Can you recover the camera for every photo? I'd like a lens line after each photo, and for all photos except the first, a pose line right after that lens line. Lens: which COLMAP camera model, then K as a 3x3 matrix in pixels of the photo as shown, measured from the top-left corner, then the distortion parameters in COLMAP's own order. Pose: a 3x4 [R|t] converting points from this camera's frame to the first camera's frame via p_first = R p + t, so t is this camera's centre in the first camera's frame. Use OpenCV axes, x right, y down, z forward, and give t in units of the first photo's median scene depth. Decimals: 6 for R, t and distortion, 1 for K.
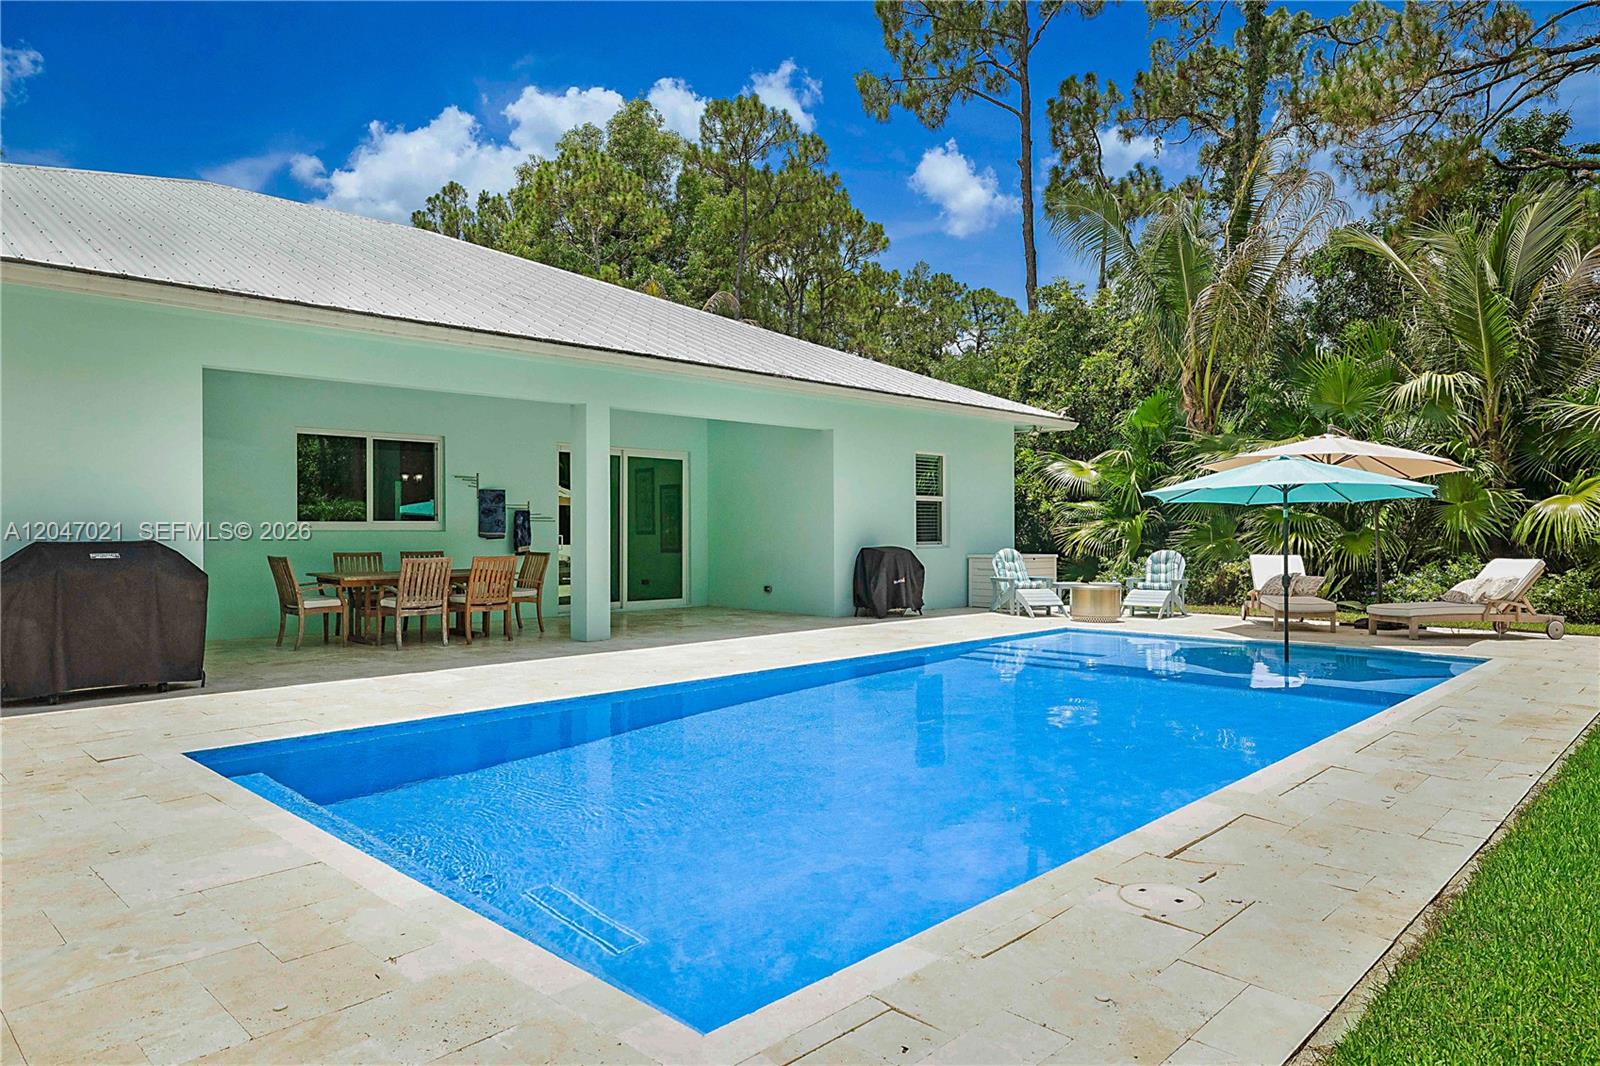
lens RADIAL K [[1032.9, 0, 799.3], [0, 1032.9, 533.1], [0, 0, 1]] dist [-0.006447, -0.001455]
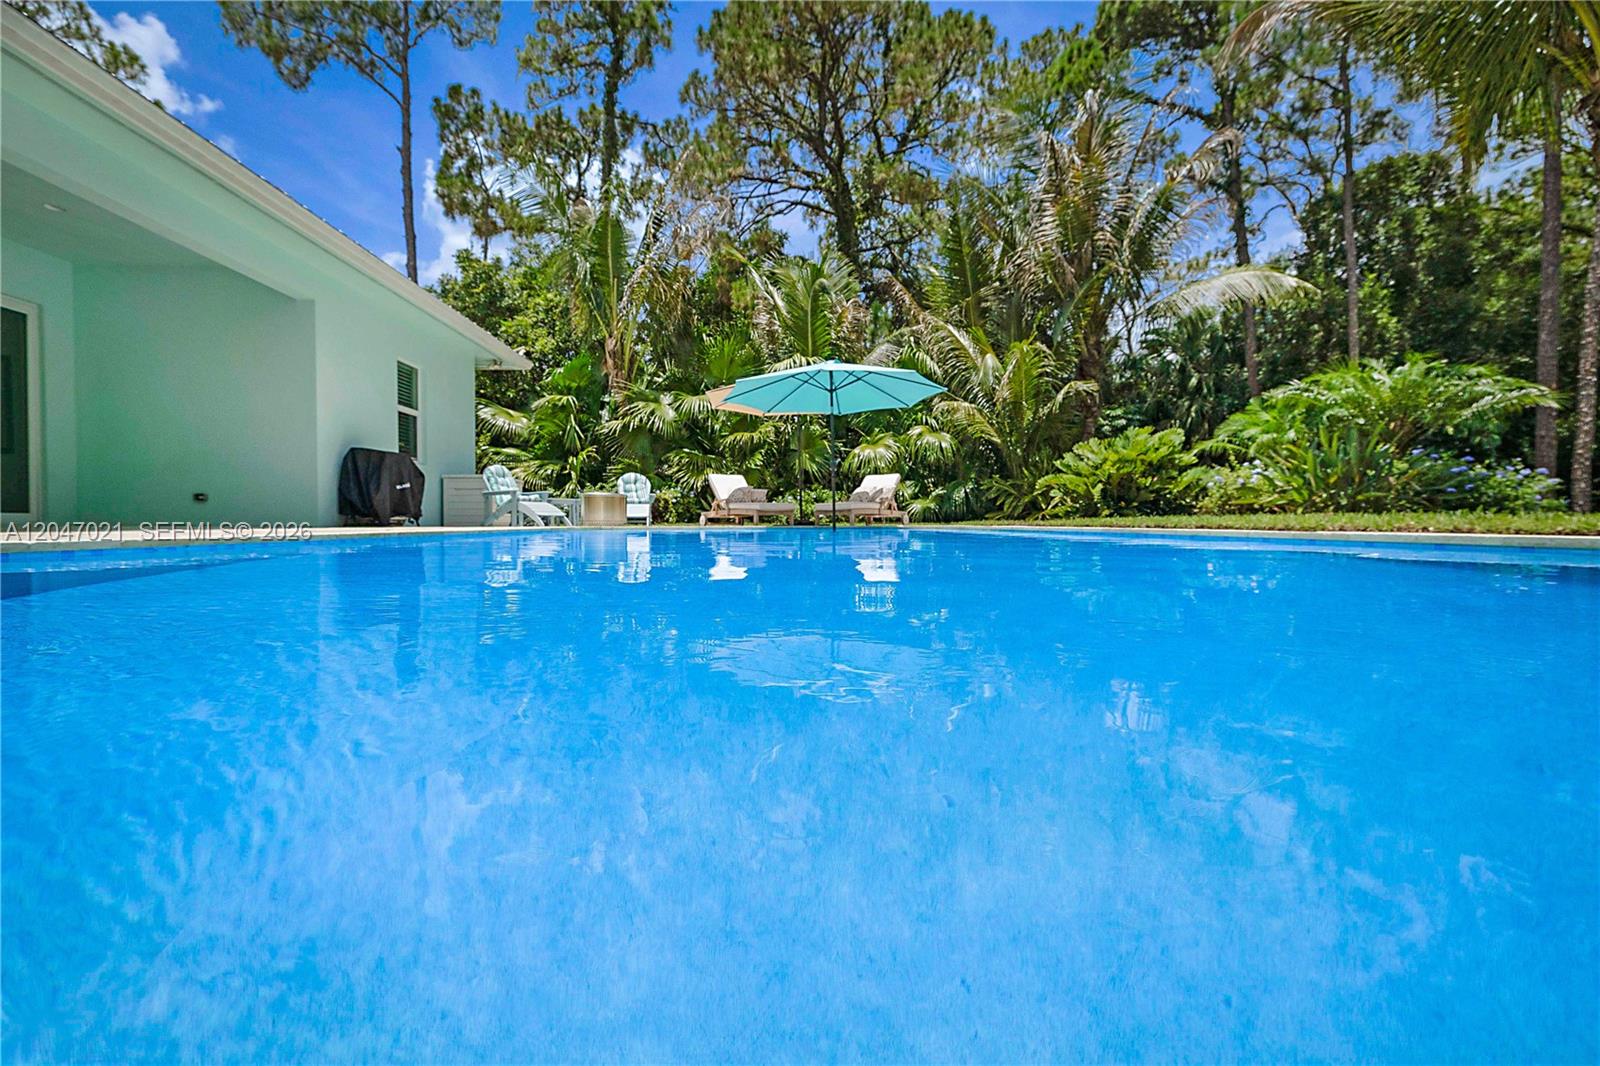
lens RADIAL K [[736.8, 0, 801.9], [0, 736.8, 524.0], [0, 0, 1]] dist [0.003022, 0.001191]
pose [[0.677088, -0.002379, 0.735898, -0.126838], [0.008842, 0.999949, -0.004902, 0.077155], [-0.735849, 0.009826, 0.677074, 0.280516]]
